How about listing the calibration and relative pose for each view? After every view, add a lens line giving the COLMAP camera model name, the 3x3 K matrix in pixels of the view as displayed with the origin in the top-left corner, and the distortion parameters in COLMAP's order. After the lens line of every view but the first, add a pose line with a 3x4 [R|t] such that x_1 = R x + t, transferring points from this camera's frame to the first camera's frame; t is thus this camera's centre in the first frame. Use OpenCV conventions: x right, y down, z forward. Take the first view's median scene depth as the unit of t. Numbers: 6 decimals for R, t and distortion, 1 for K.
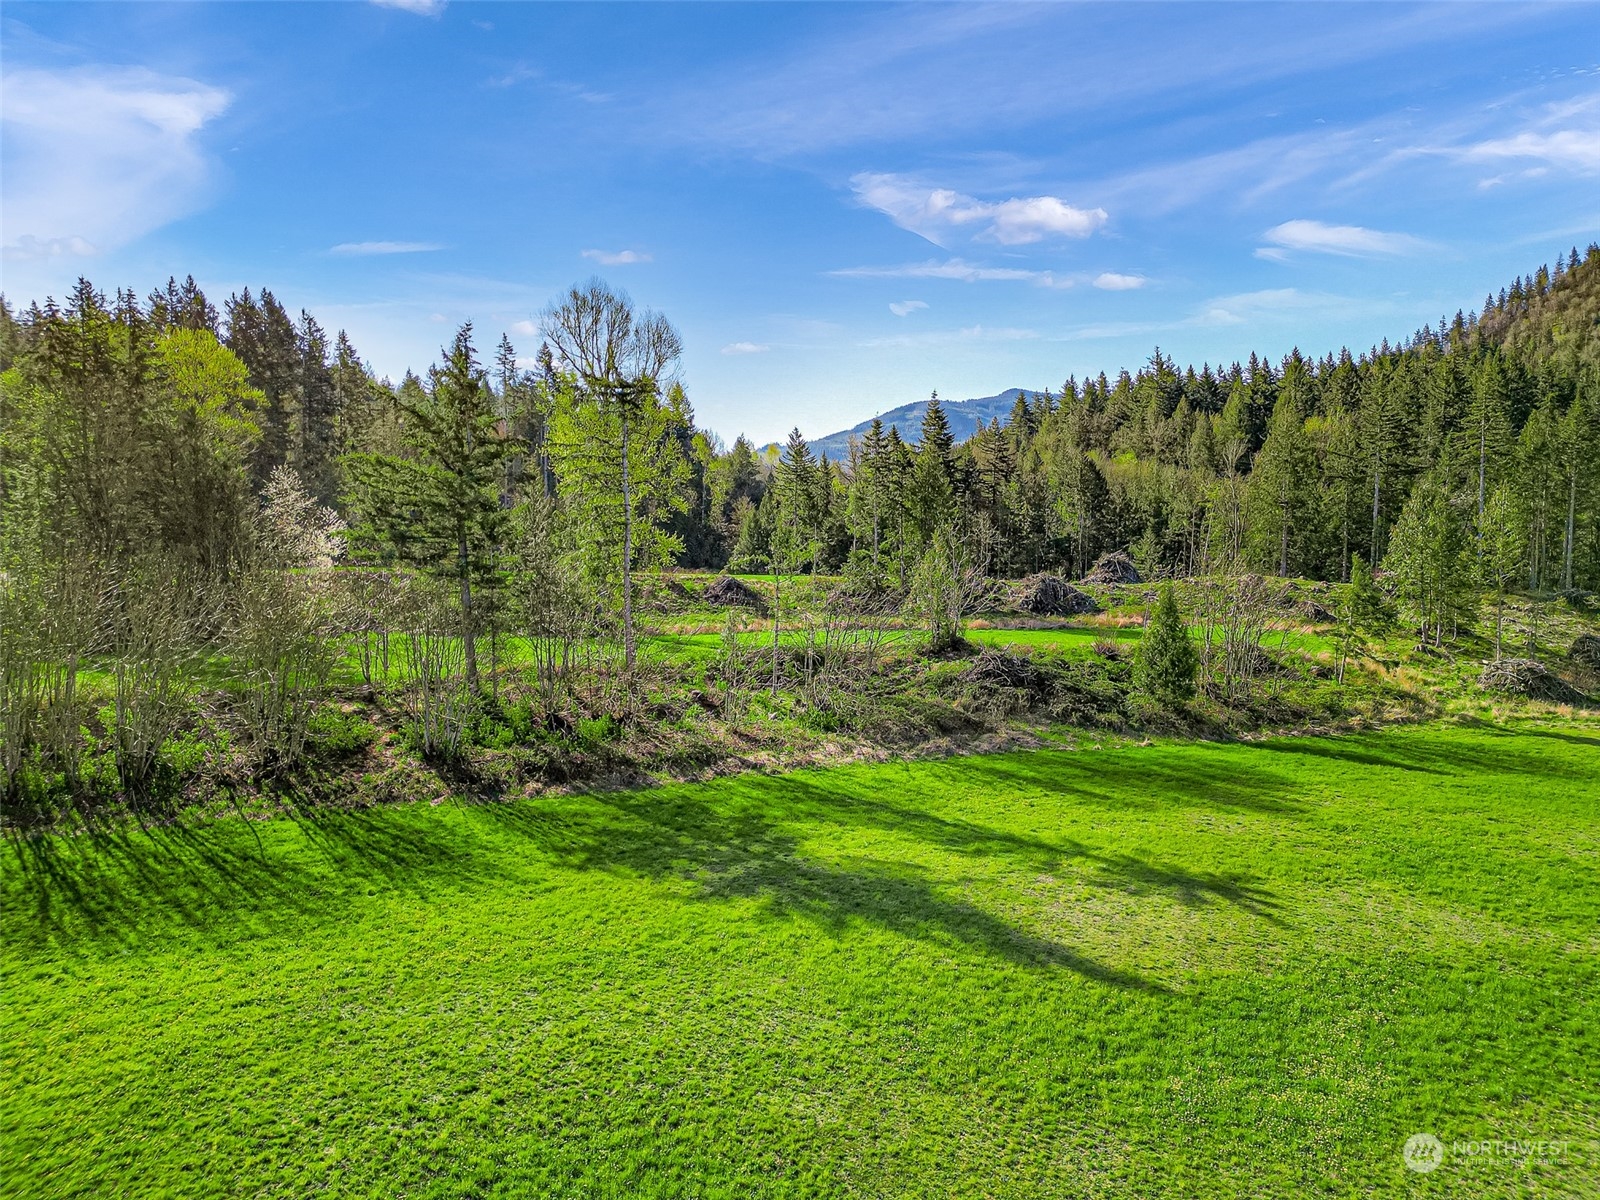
lens RADIAL K [[1102.6, 0, 802.8], [0, 1102.6, 604.2], [0, 0, 1]] dist [0.074243, -0.068490]
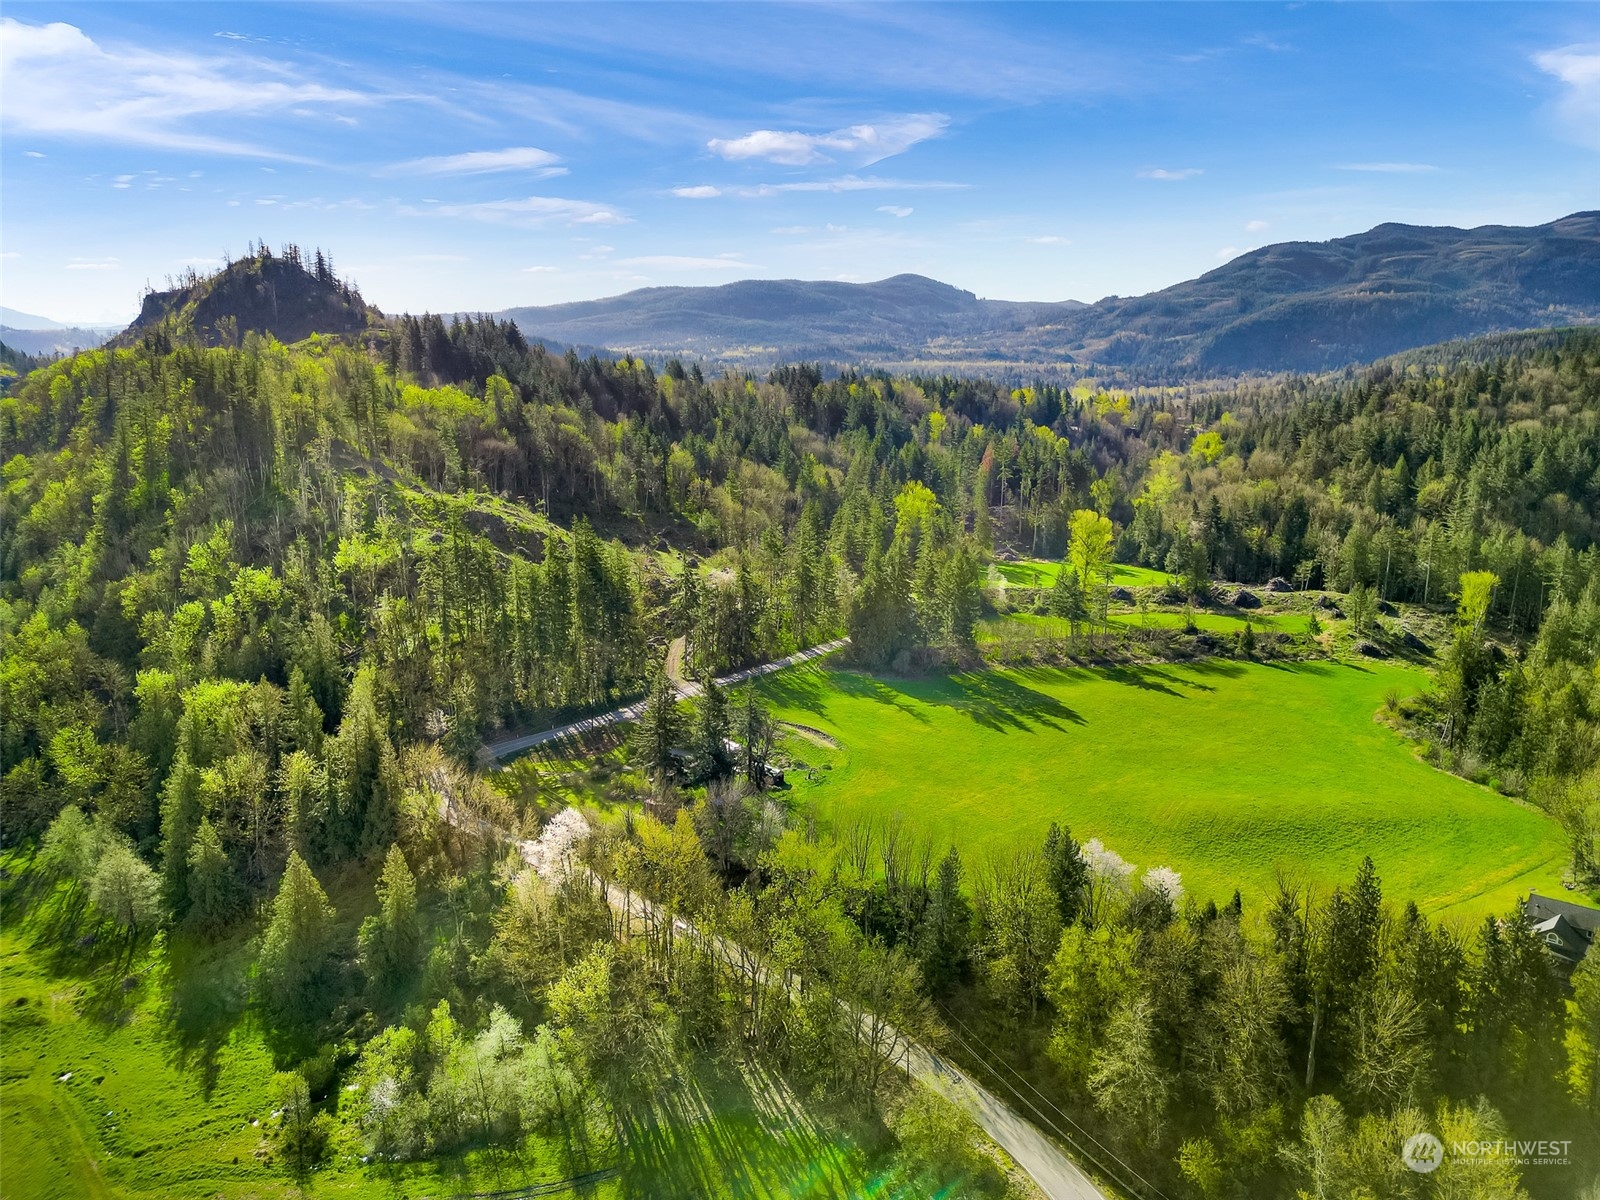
lens RADIAL K [[1105.5, 0, 805.7], [0, 1105.5, 604.3], [0, 0, 1]] dist [0.071094, -0.065919]
pose [[0.960388, 0.047883, -0.274522, -0.095438], [-0.007769, 0.989345, 0.145385, -0.665548], [0.278558, -0.137494, 0.950527, -3.298234]]
